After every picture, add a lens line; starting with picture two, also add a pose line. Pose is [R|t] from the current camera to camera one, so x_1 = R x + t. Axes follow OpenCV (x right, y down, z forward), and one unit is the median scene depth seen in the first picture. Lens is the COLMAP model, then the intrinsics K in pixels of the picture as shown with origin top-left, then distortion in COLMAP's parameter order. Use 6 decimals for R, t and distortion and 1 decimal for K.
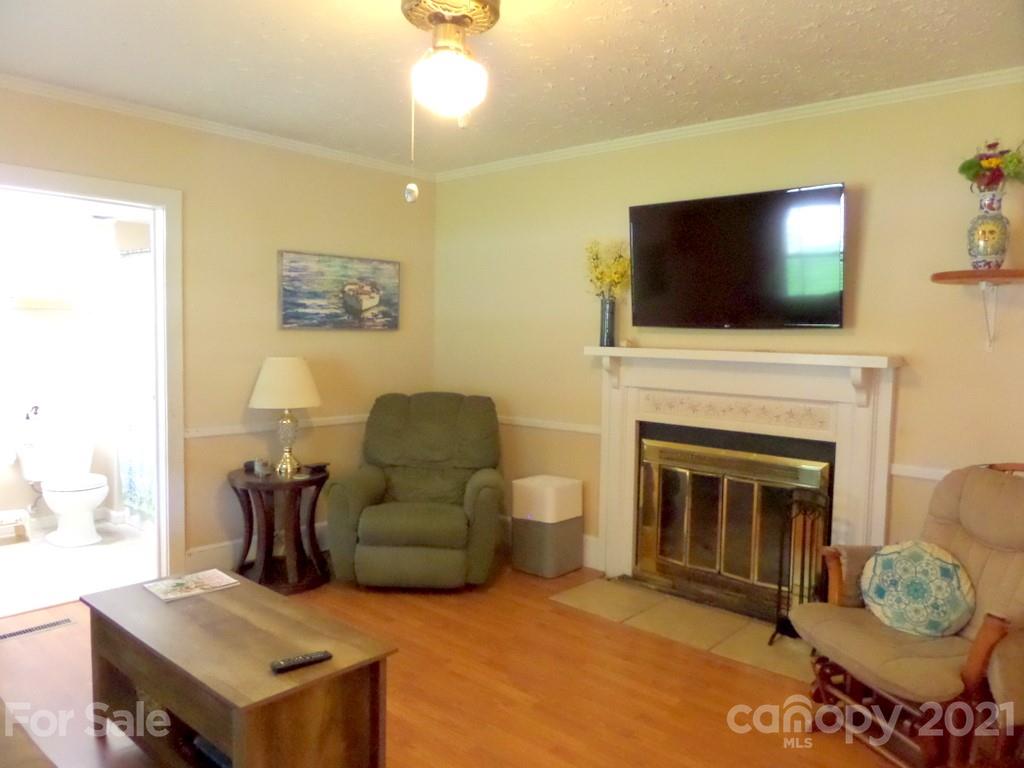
lens RADIAL K [[741.3, 0, 511.9], [0, 741.3, 385.3], [0, 0, 1]] dist [-0.028201, 0.005580]
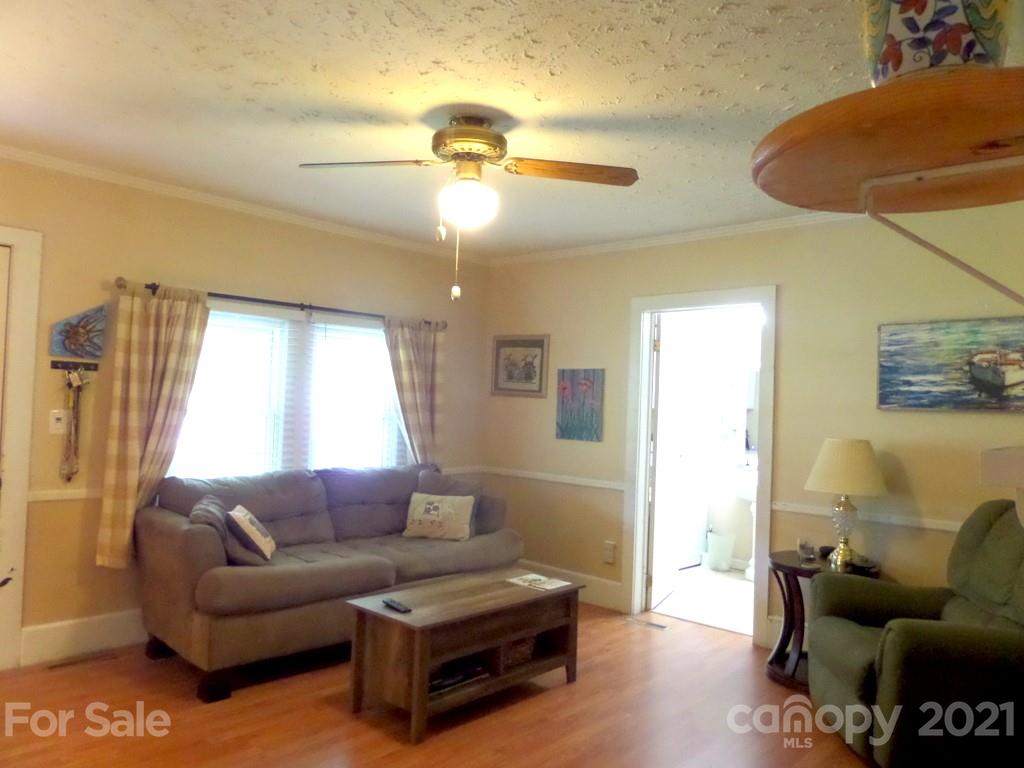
lens RADIAL K [[741.3, 0, 512.0], [0, 741.3, 381.1], [0, 0, 1]] dist [-0.028201, 0.005580]
pose [[-0.021723, -0.050402, -0.998493, 0.575596], [-0.102440, 0.993584, -0.047925, -0.021024], [0.994502, 0.101245, -0.026746, 0.552902]]
